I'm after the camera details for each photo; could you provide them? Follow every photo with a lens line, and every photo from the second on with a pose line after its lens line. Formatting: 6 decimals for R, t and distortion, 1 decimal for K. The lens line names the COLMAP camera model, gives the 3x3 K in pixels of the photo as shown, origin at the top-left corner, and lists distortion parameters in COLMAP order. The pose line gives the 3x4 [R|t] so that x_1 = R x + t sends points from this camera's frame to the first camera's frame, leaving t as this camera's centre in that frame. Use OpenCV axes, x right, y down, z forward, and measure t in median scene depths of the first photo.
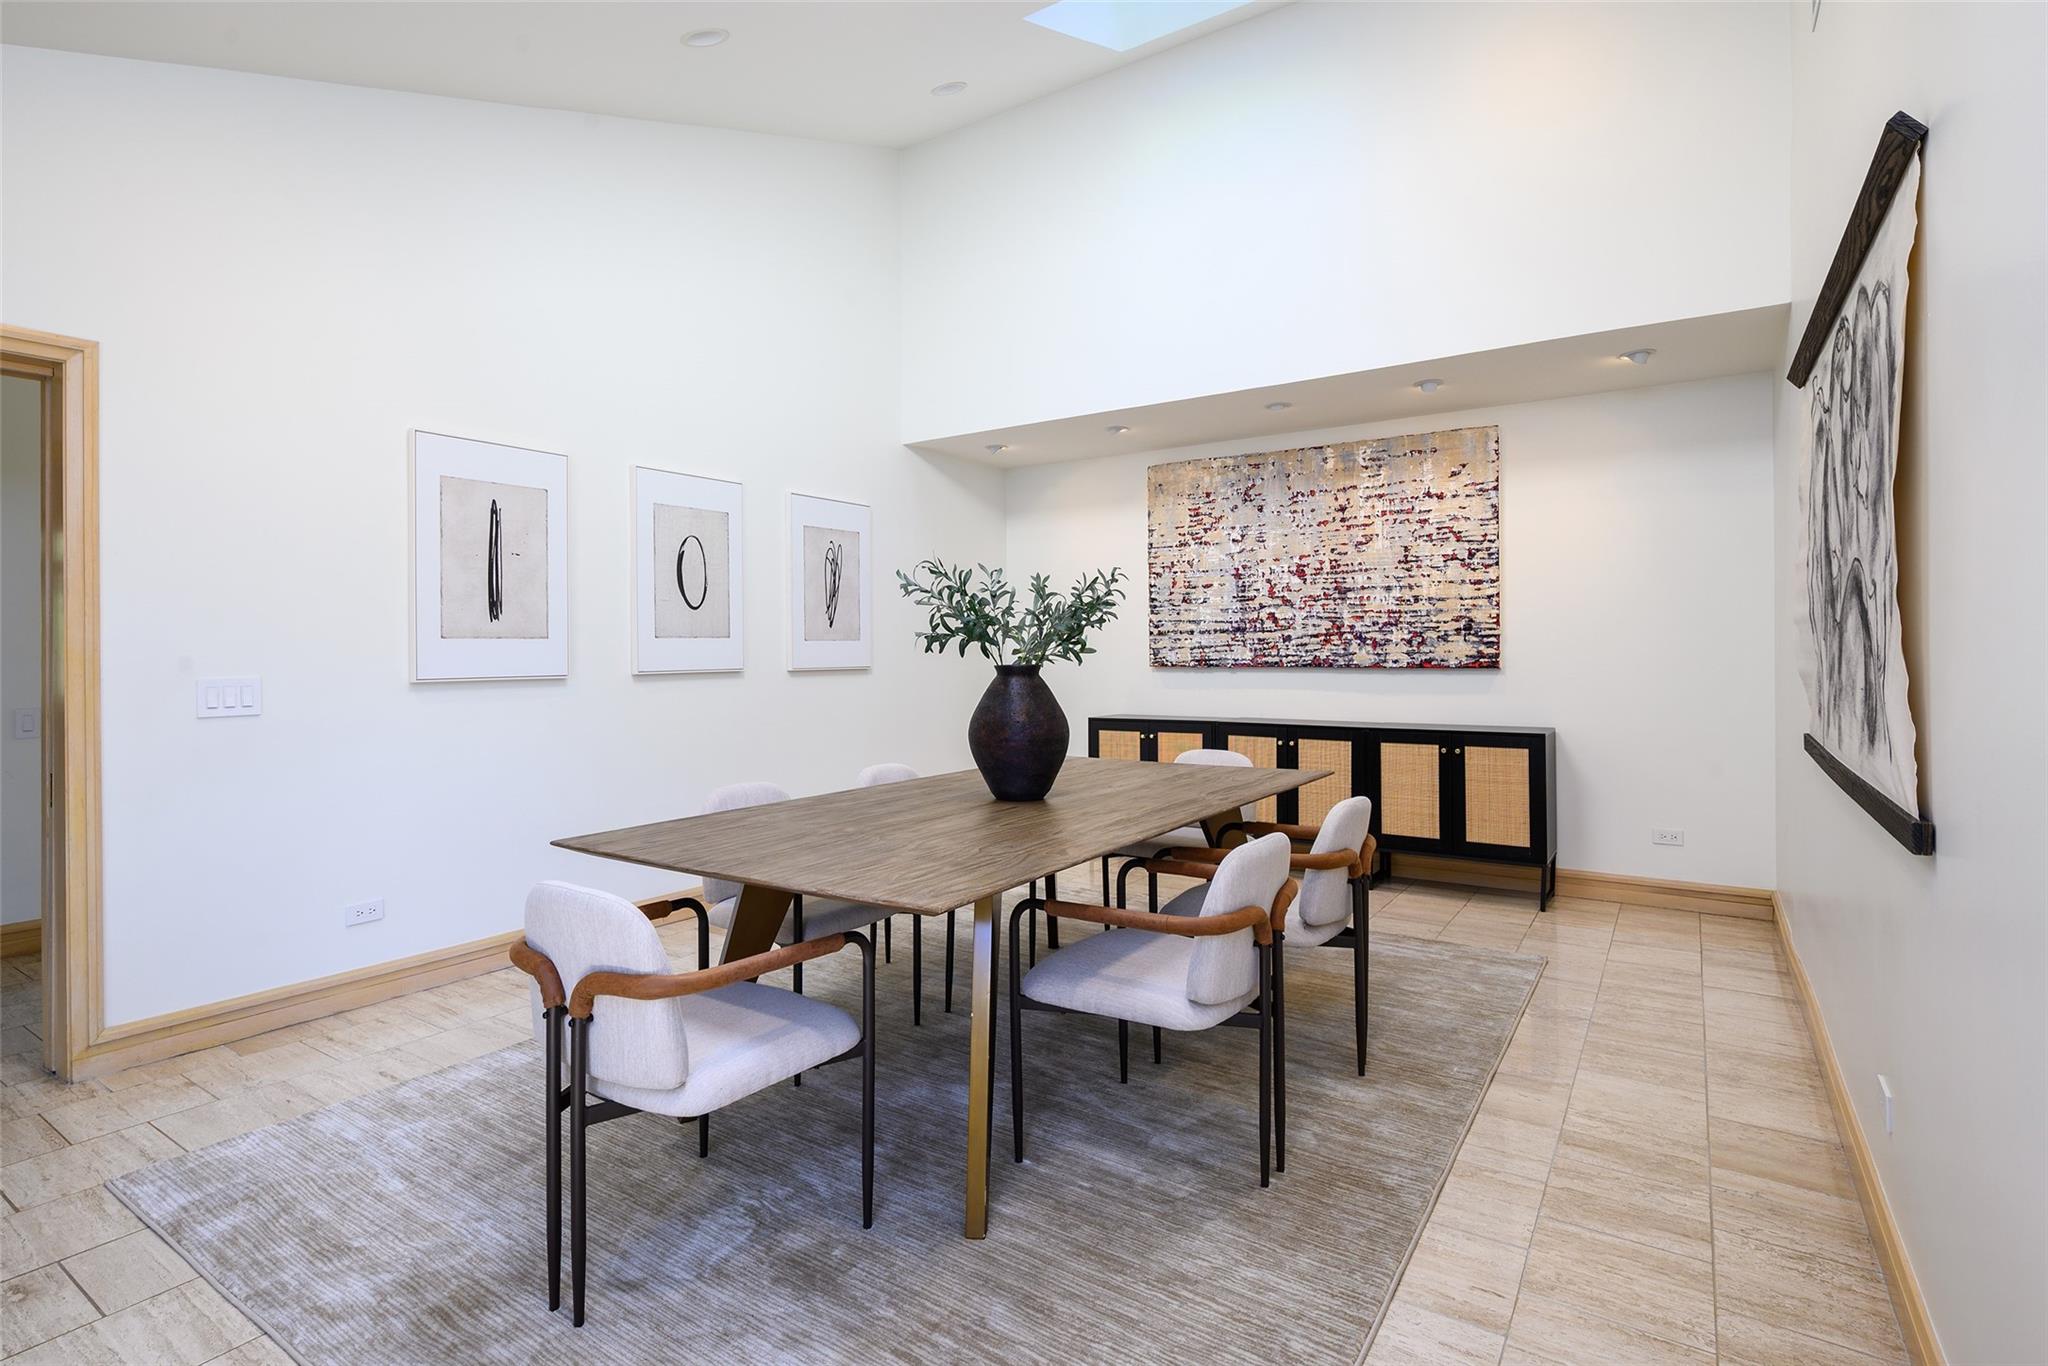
lens RADIAL K [[978.3, 0, 999.6], [0, 978.3, 644.4], [0, 0, 1]] dist [0.000701, 0.000030]
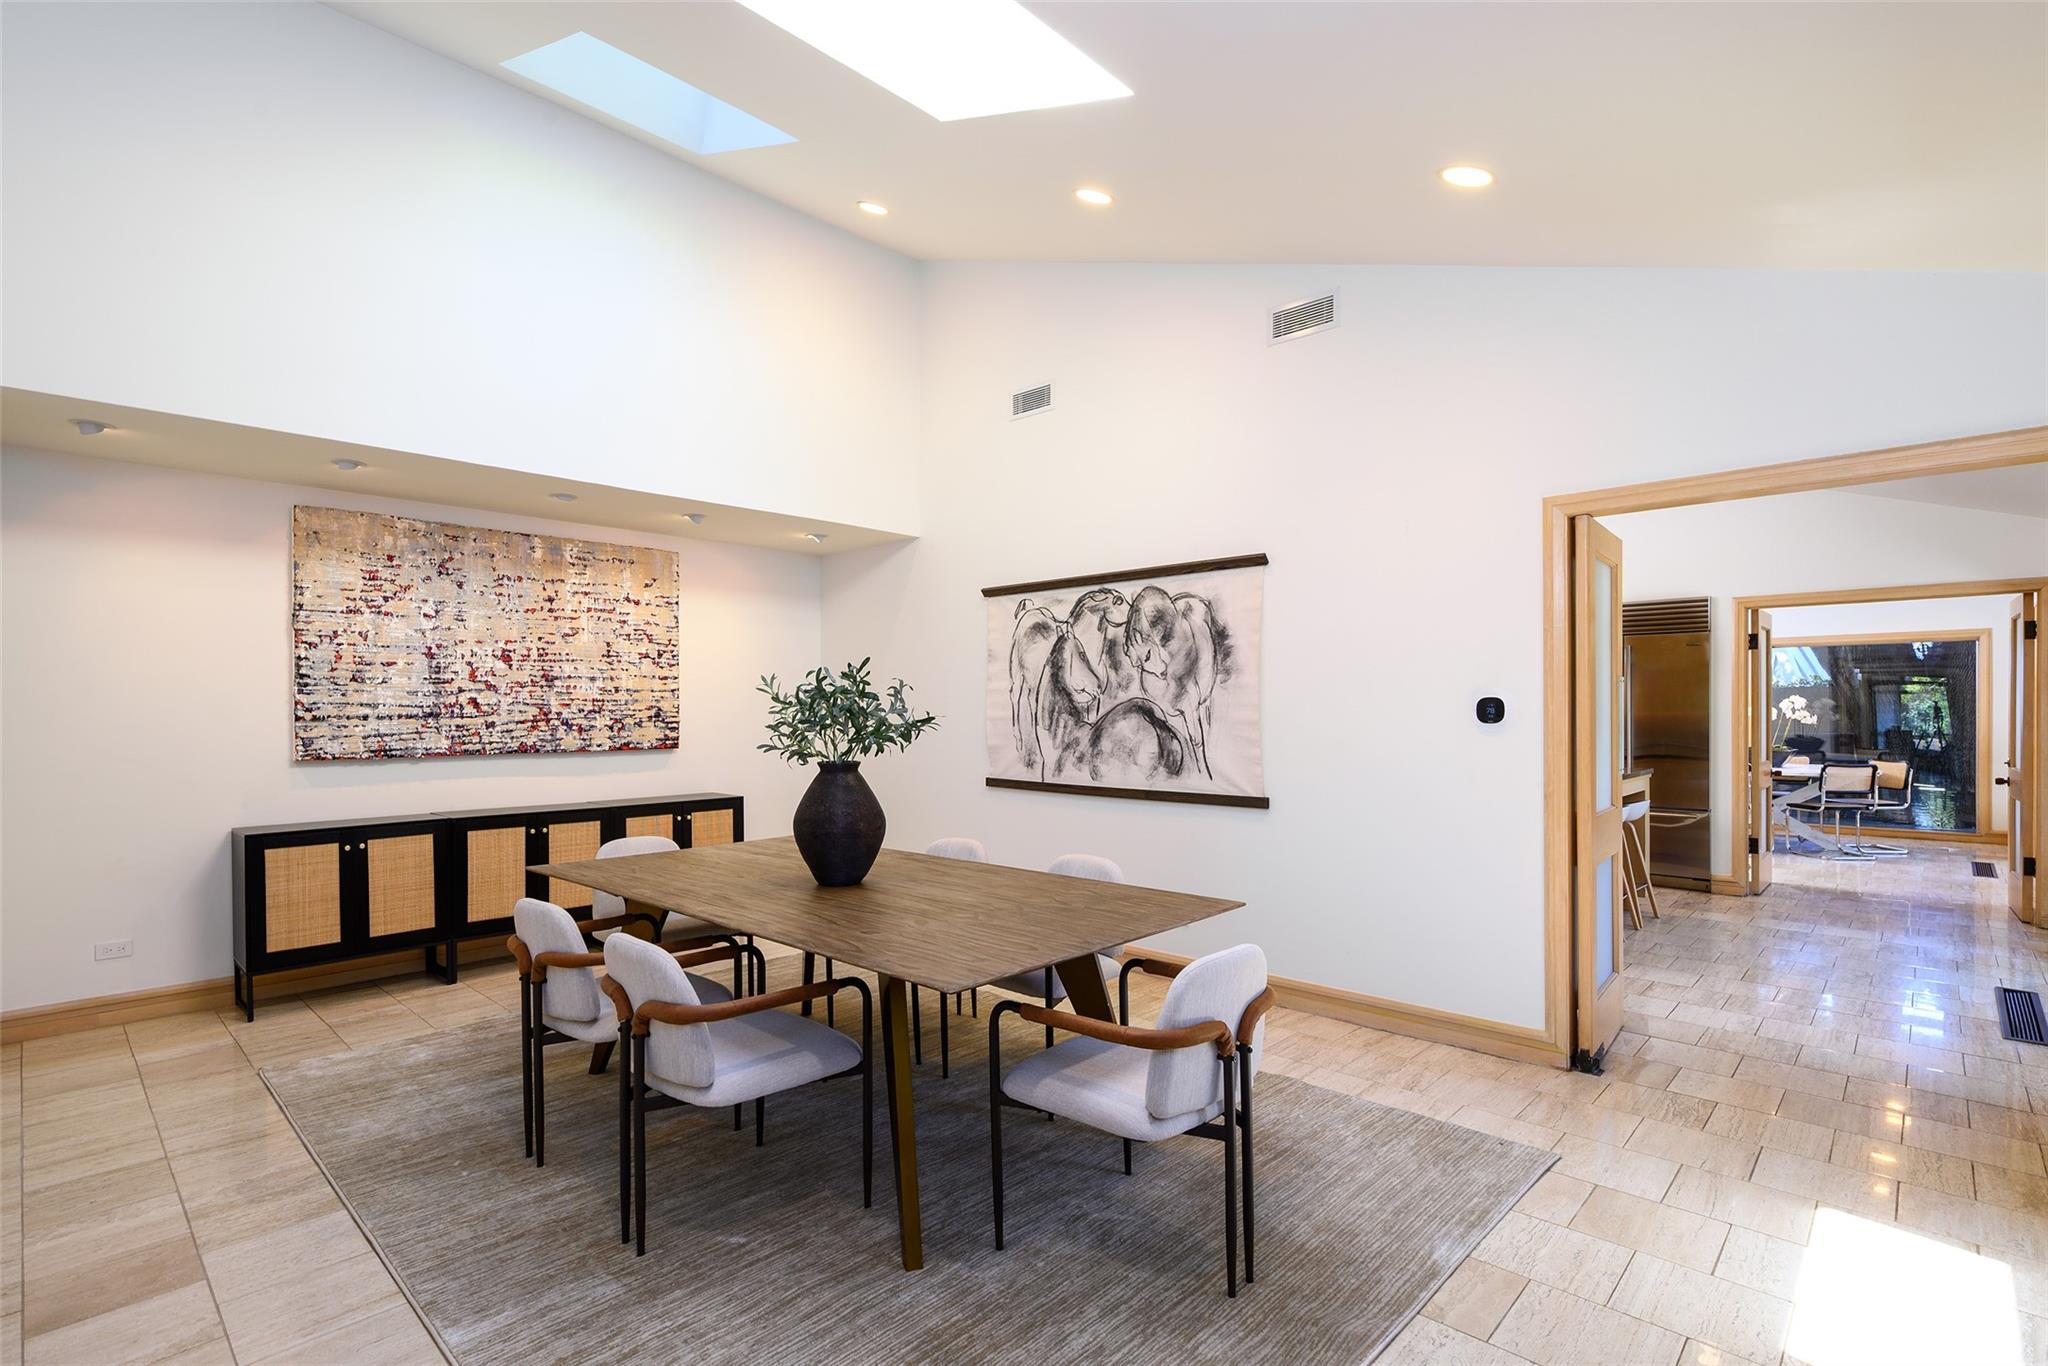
lens RADIAL K [[978.3, 0, 953.8], [0, 978.3, 725.3], [0, 0, 1]] dist [0.000701, 0.000030]
pose [[0.193230, 0.003324, 0.981148, -0.565812], [0.013622, 0.999889, -0.006070, 0.006463], [-0.981059, 0.014538, 0.193164, 0.371406]]
